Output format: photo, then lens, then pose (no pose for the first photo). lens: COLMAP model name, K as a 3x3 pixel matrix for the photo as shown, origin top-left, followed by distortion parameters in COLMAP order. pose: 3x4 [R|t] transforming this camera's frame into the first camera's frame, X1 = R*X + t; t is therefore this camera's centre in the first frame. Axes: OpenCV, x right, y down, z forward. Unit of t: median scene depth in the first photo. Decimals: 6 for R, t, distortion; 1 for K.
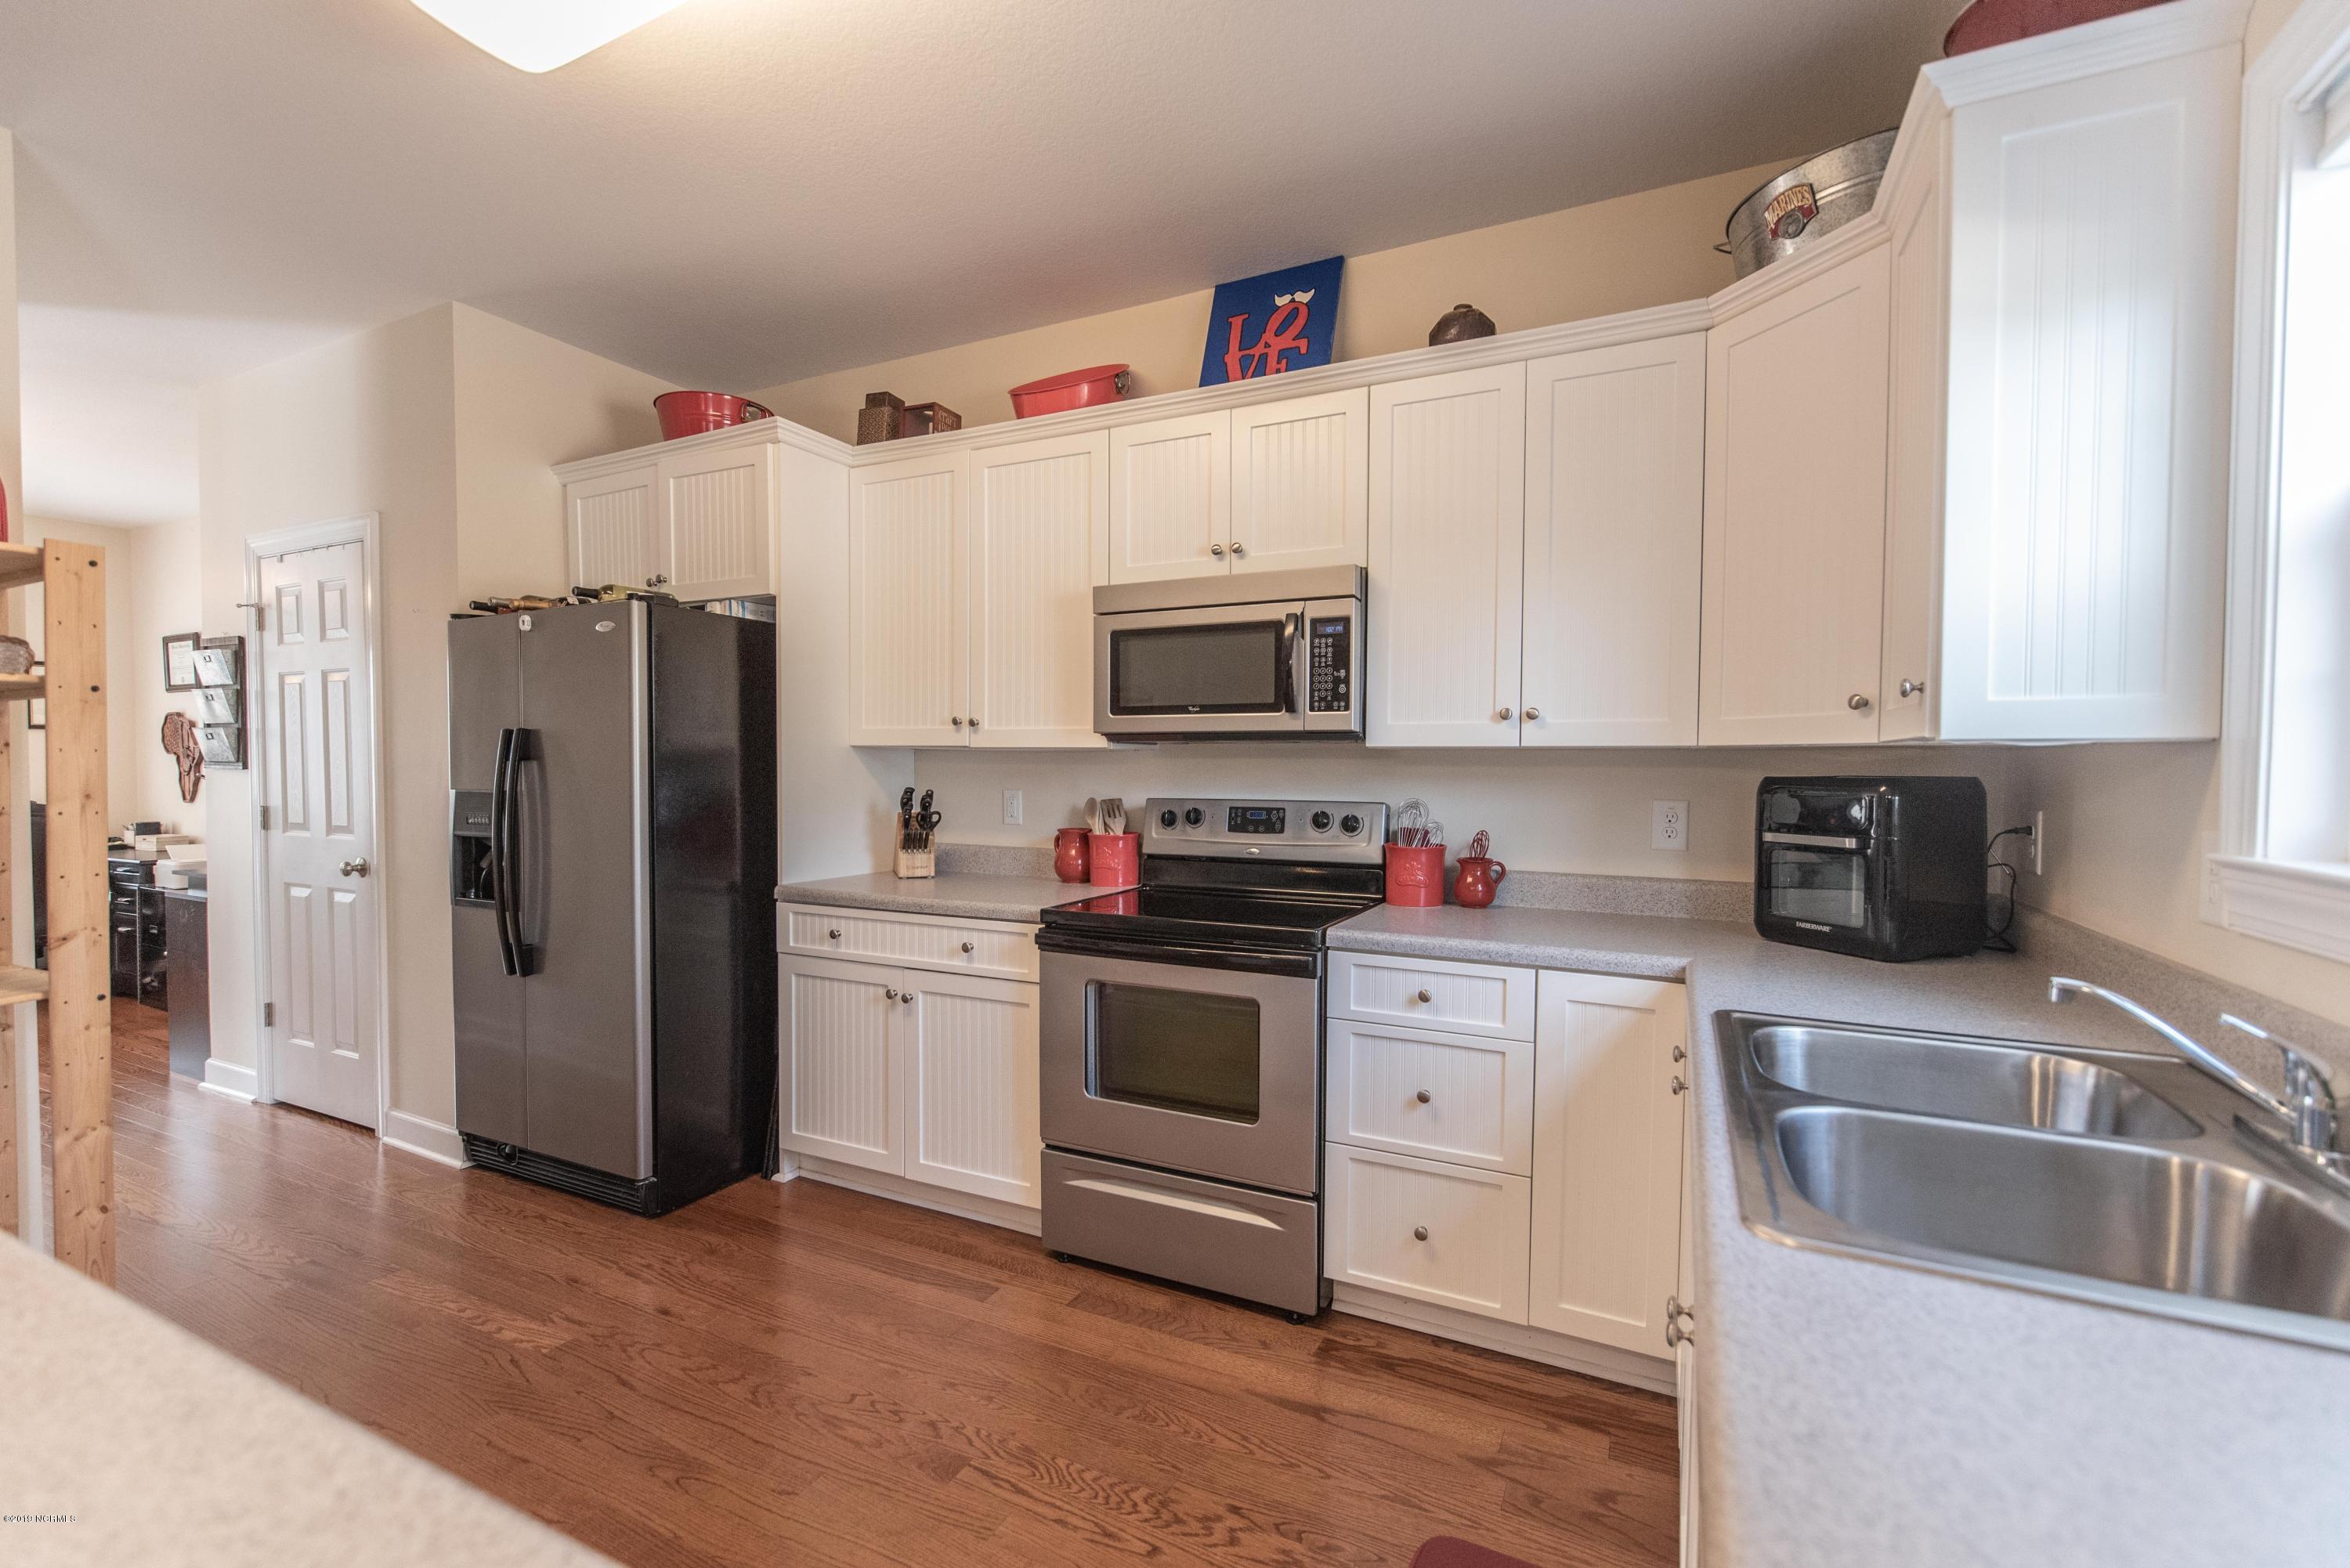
lens RADIAL K [[1010.4, 0, 1188.3], [0, 1010.4, 792.8], [0, 0, 1]] dist [0.000371, -0.000430]
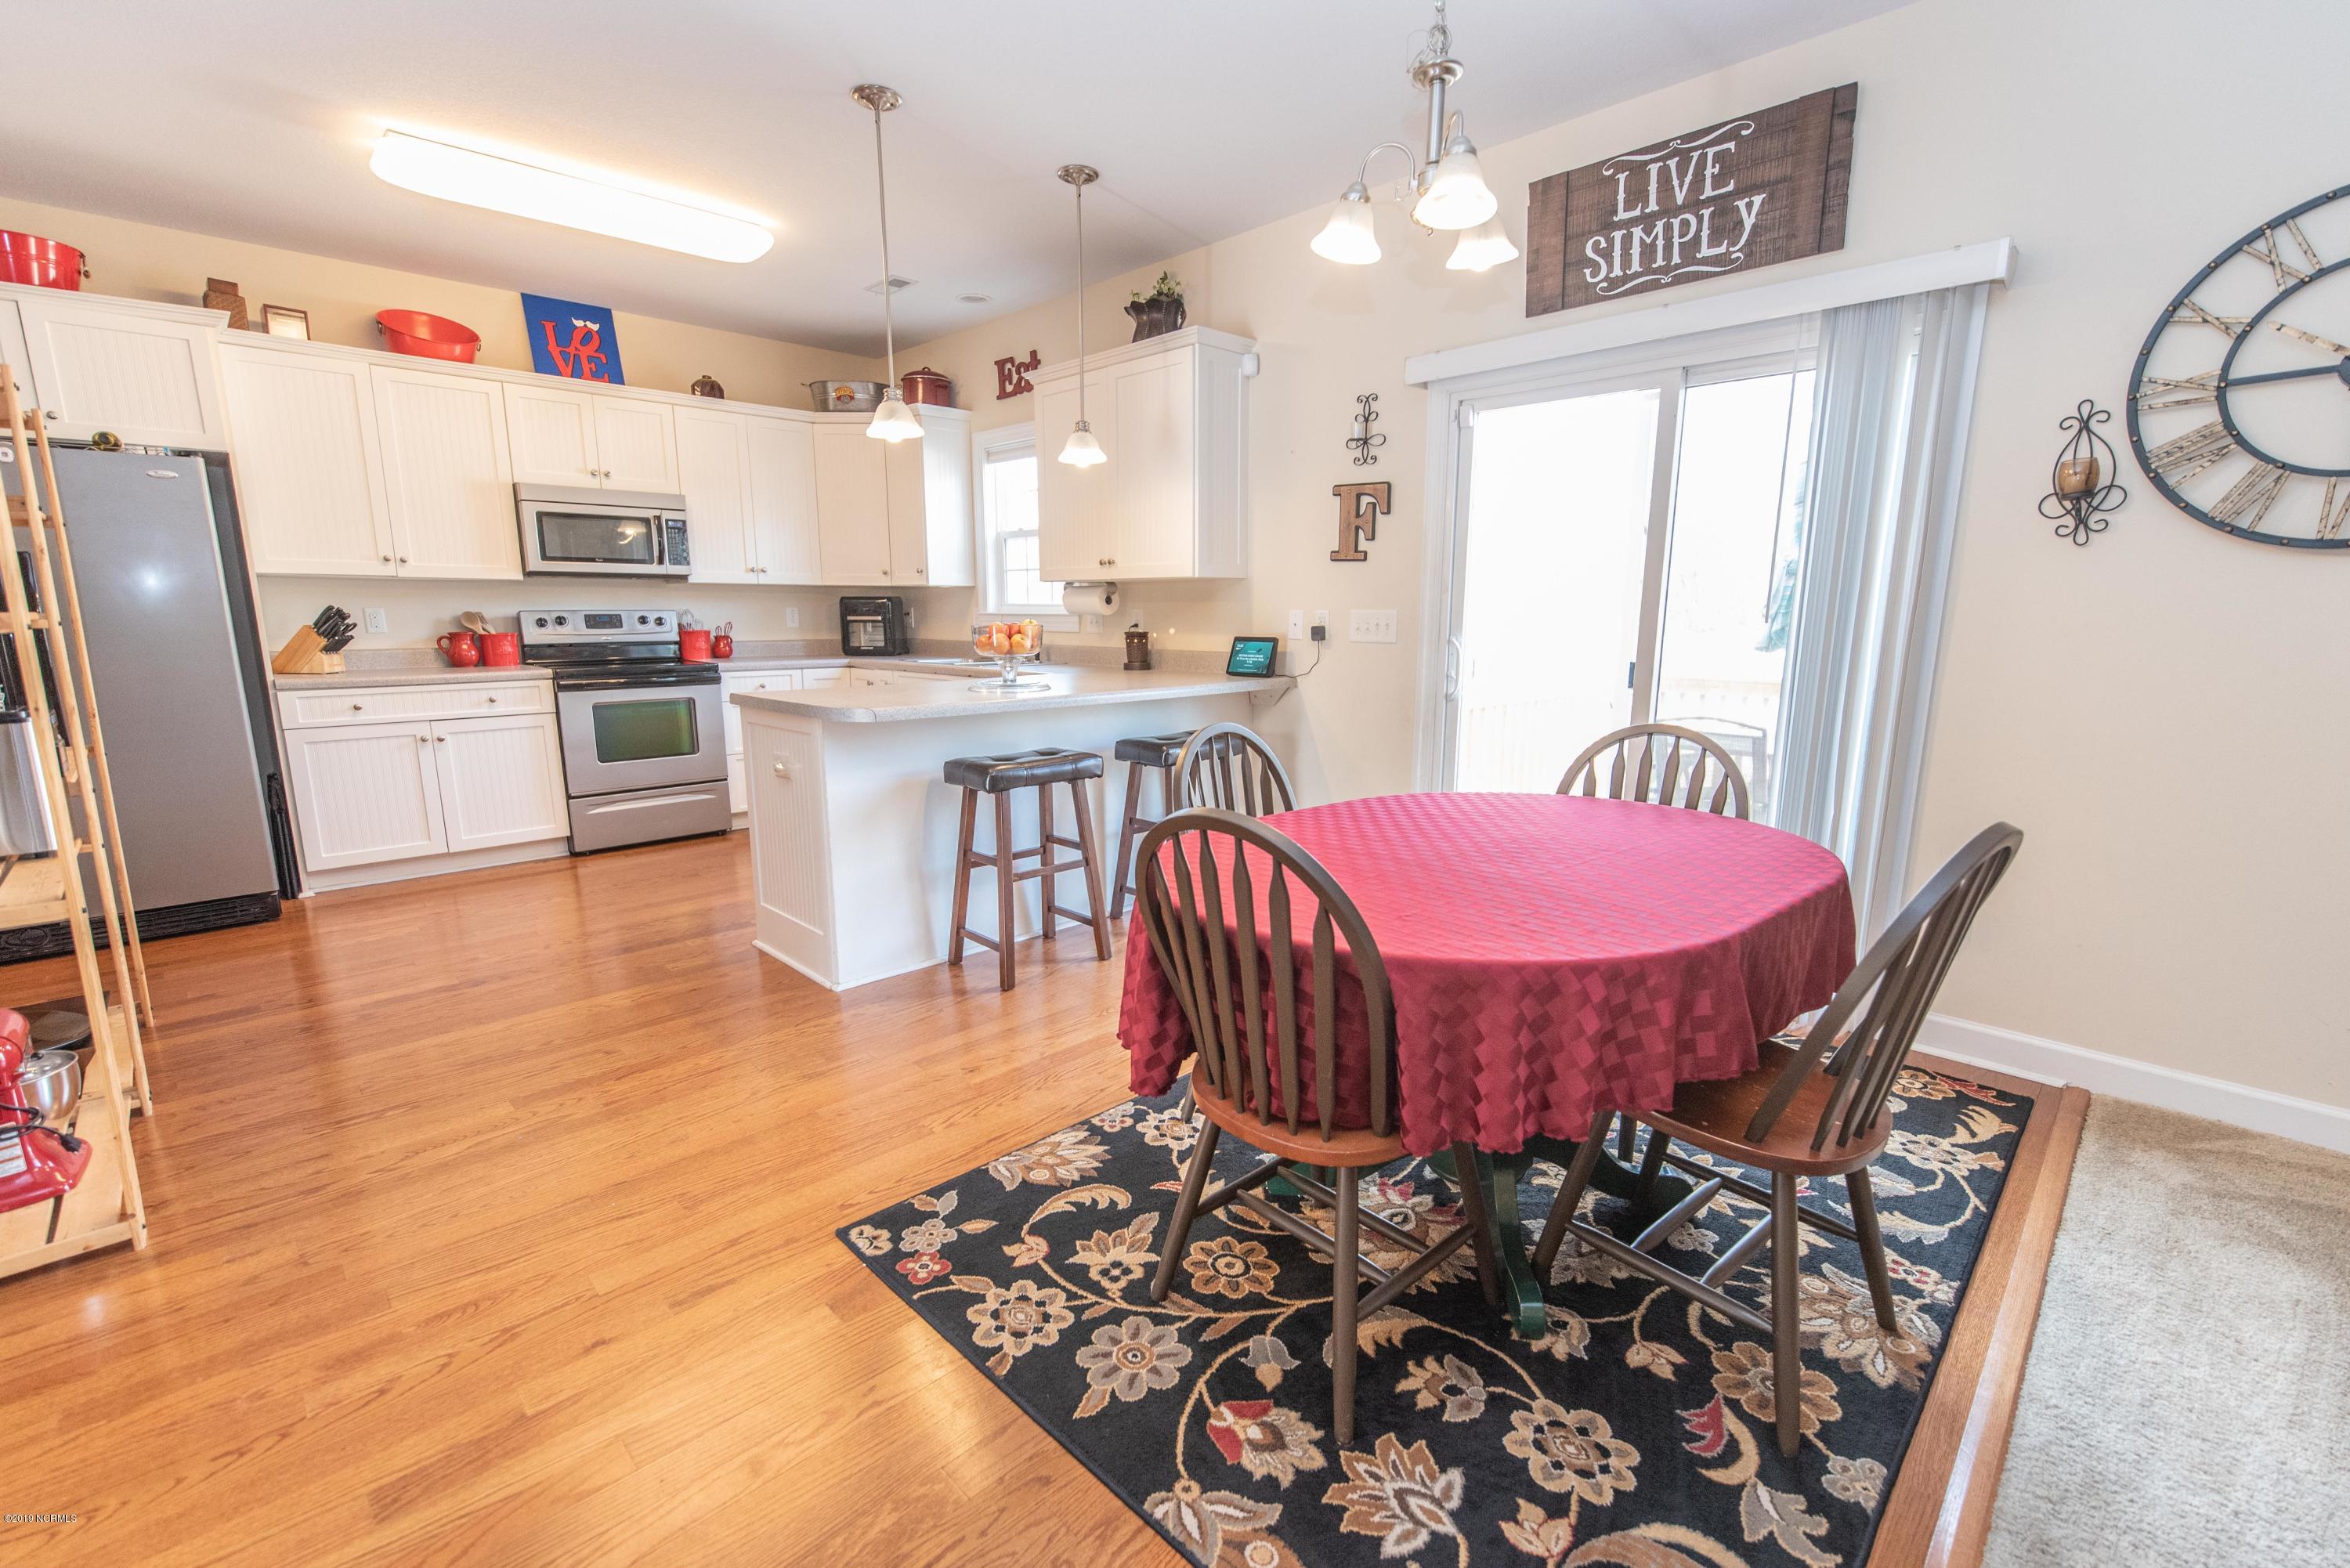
lens RADIAL K [[1010.4, 0, 1189.2], [0, 1010.4, 794.1], [0, 0, 1]] dist [0.000371, -0.000430]
pose [[0.328676, -0.179847, 0.927161, -1.488784], [0.024339, 0.982988, 0.182048, 0.030187], [-0.944129, -0.037269, 0.327462, -0.686848]]
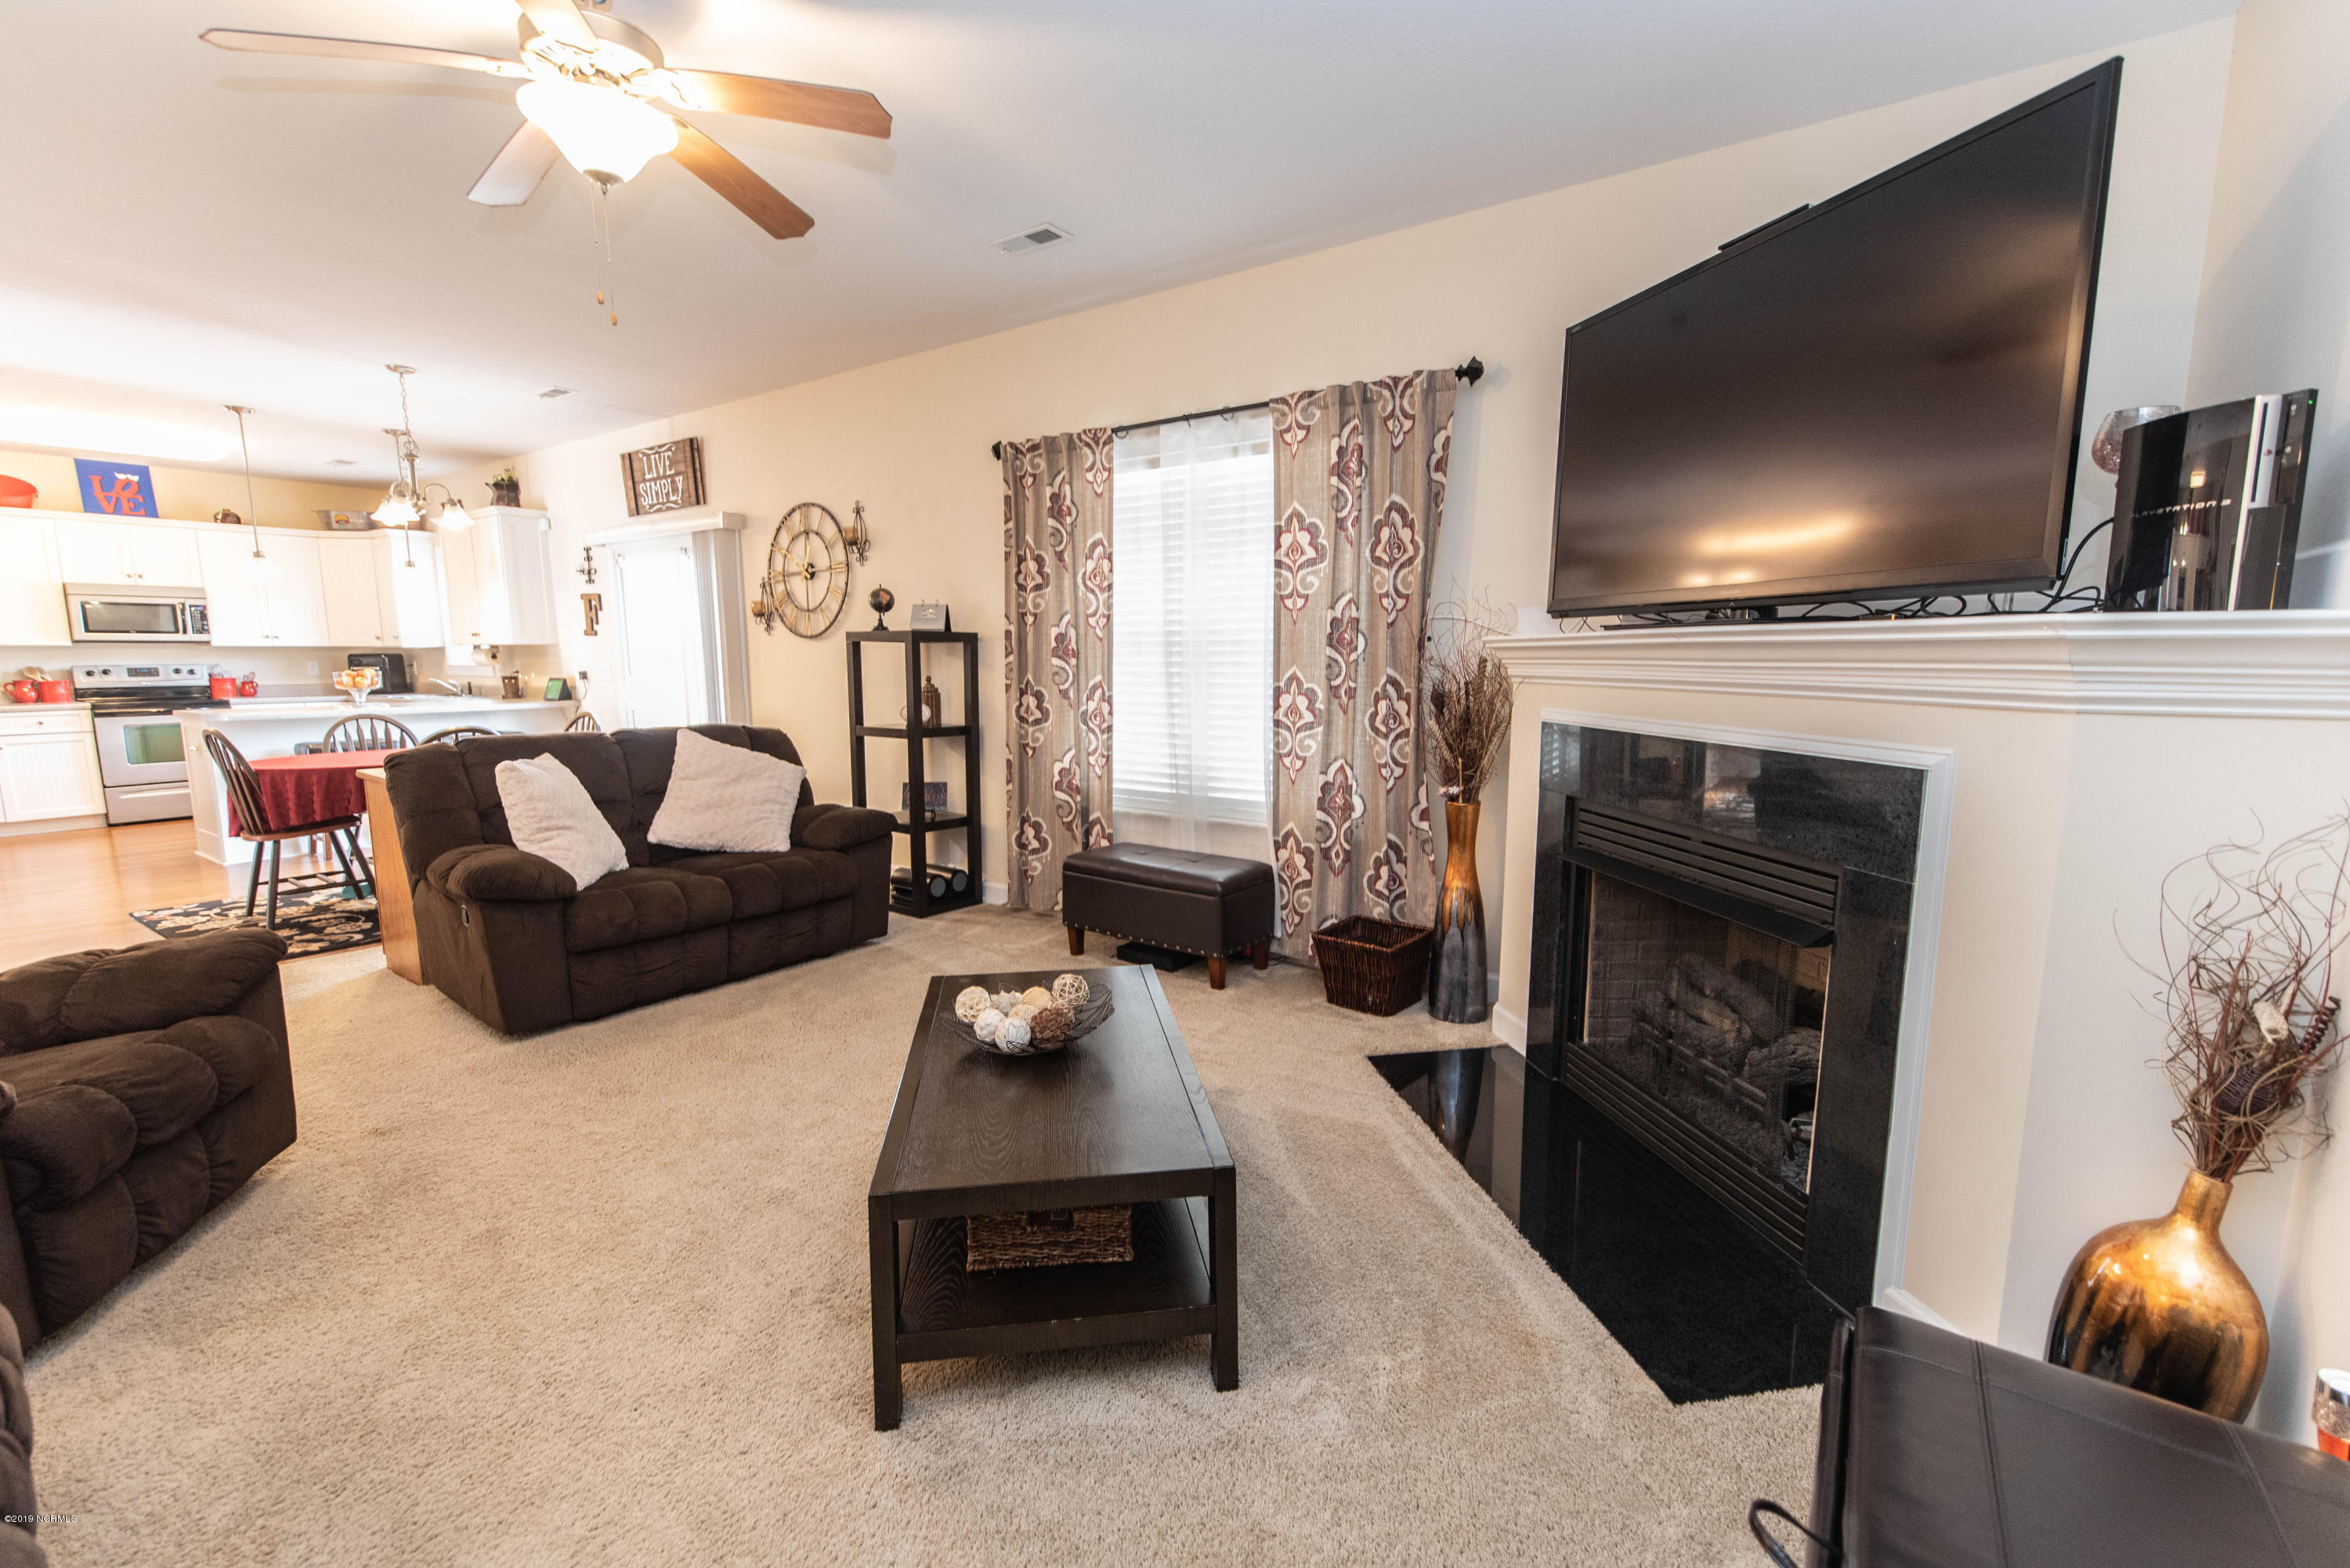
lens RADIAL K [[1010.4, 0, 1194.0], [0, 1010.4, 792.8], [0, 0, 1]] dist [0.000371, -0.000430]
pose [[0.156663, -0.142270, 0.977351, -2.437643], [0.028439, 0.989810, 0.139525, 0.054774], [-0.987243, 0.005936, 0.159112, -2.474702]]
